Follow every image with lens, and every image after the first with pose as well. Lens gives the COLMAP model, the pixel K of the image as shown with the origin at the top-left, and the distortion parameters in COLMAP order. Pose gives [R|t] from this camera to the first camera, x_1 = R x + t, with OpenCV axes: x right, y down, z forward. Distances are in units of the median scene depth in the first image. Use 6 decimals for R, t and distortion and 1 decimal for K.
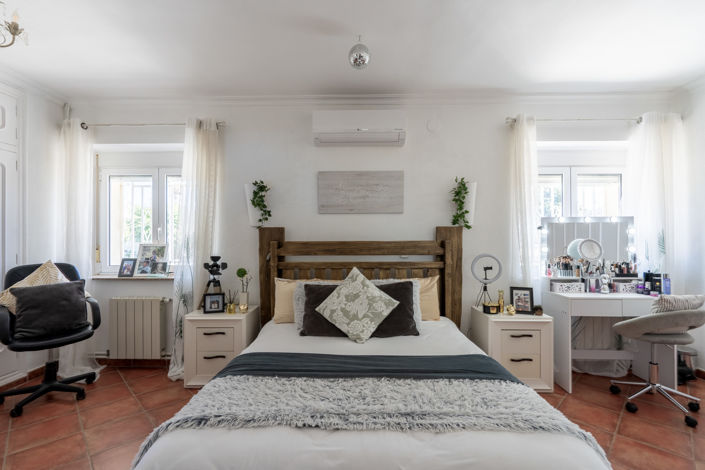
lens RADIAL K [[324.9, 0, 352.8], [0, 324.9, 233.3], [0, 0, 1]] dist [0.004374, 0.000270]
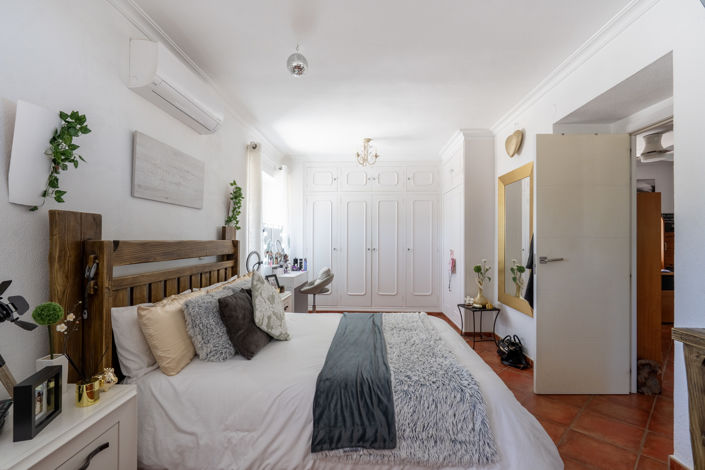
lens RADIAL K [[324.9, 0, 353.0], [0, 324.9, 237.9], [0, 0, 1]] dist [0.004374, 0.000270]
pose [[0.029106, 0.011978, 0.999505, -0.746107], [-0.000245, 0.999928, -0.011975, 0.026591], [-0.999576, 0.000103, 0.029107, 0.575093]]
